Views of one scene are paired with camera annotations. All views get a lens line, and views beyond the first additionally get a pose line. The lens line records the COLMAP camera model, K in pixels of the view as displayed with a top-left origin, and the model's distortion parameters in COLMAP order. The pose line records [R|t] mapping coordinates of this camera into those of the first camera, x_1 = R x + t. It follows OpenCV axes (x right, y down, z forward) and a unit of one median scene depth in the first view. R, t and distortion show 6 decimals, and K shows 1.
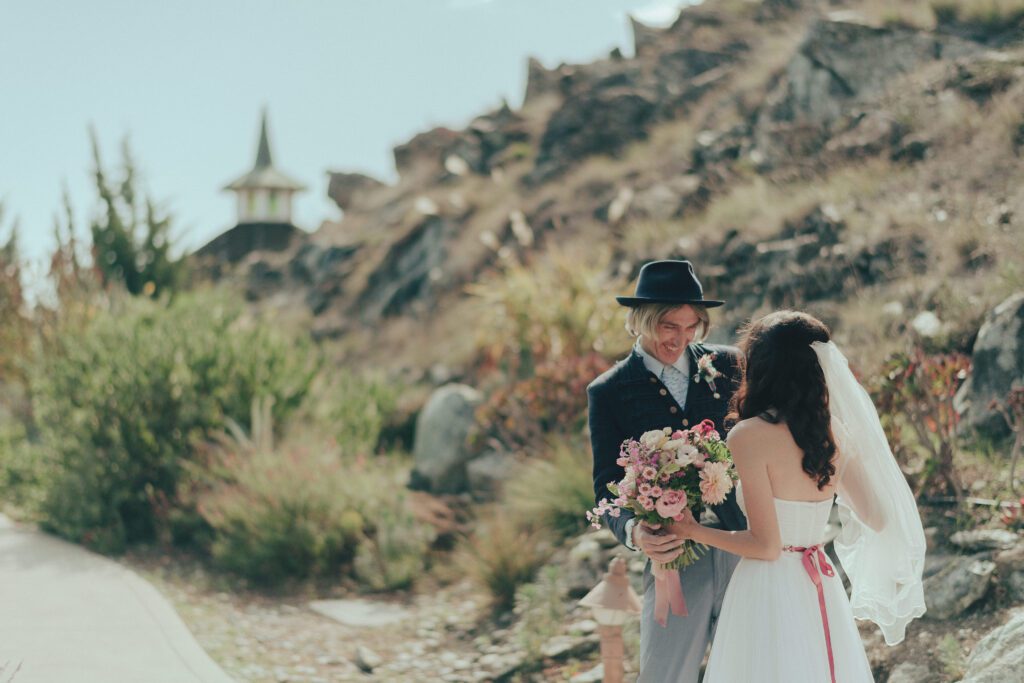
lens RADIAL K [[1659.1, 0, 512.0], [0, 1659.1, 341.5], [0, 0, 1]] dist [-0.009500, -0.102829]
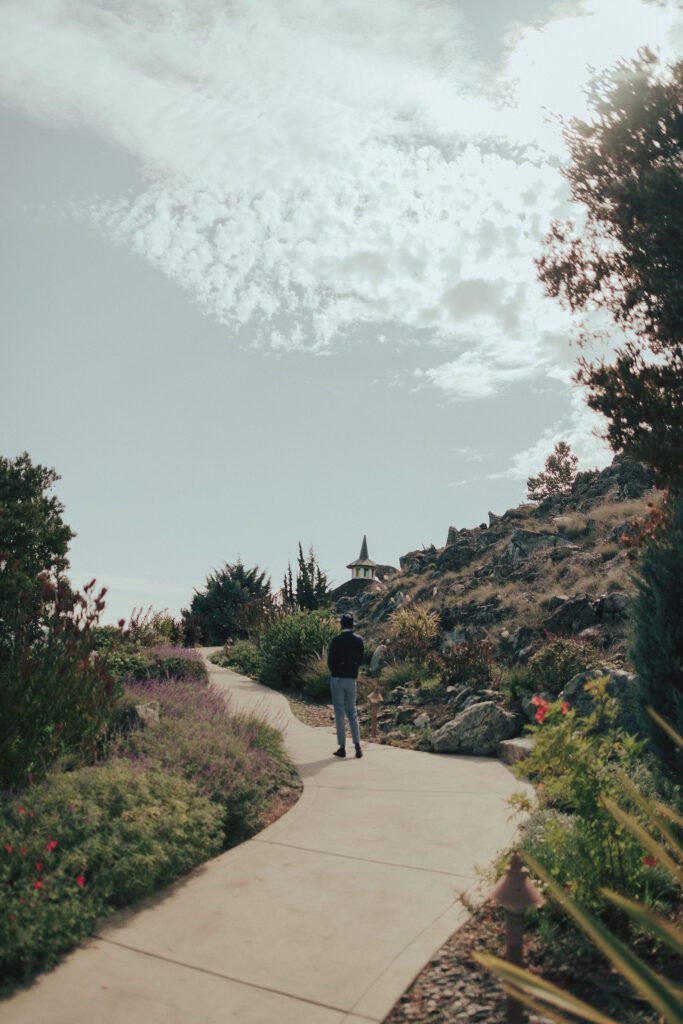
lens RADIAL K [[699.4, 0, 341.5], [0, 699.4, 512.0], [0, 0, 1]] dist [-0.001707, -0.001901]
pose [[0.979085, 0.021137, -0.202349, 0.130606], [-0.053455, 0.986371, -0.155611, -0.010190], [0.196302, 0.163173, 0.966871, -0.321383]]
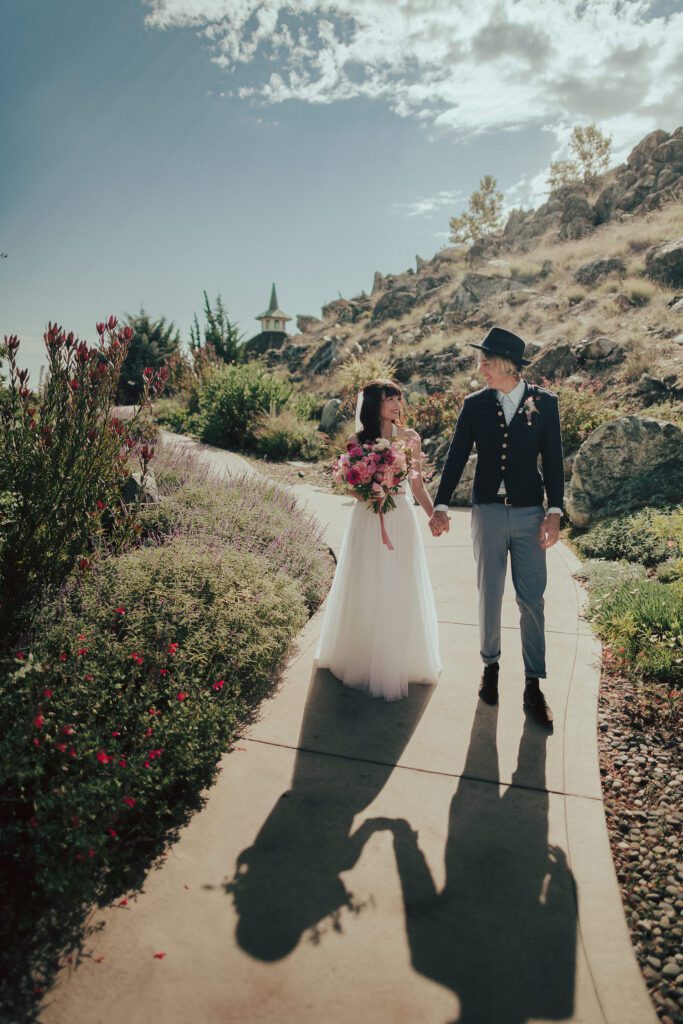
lens RADIAL K [[699.4, 0, 341.5], [0, 699.4, 512.0], [0, 0, 1]] dist [-0.001707, -0.001901]
pose [[0.998203, 0.040747, -0.043939, 0.037208], [-0.032079, 0.982676, 0.182534, -0.003495], [0.050616, -0.180796, 0.982217, -0.270593]]
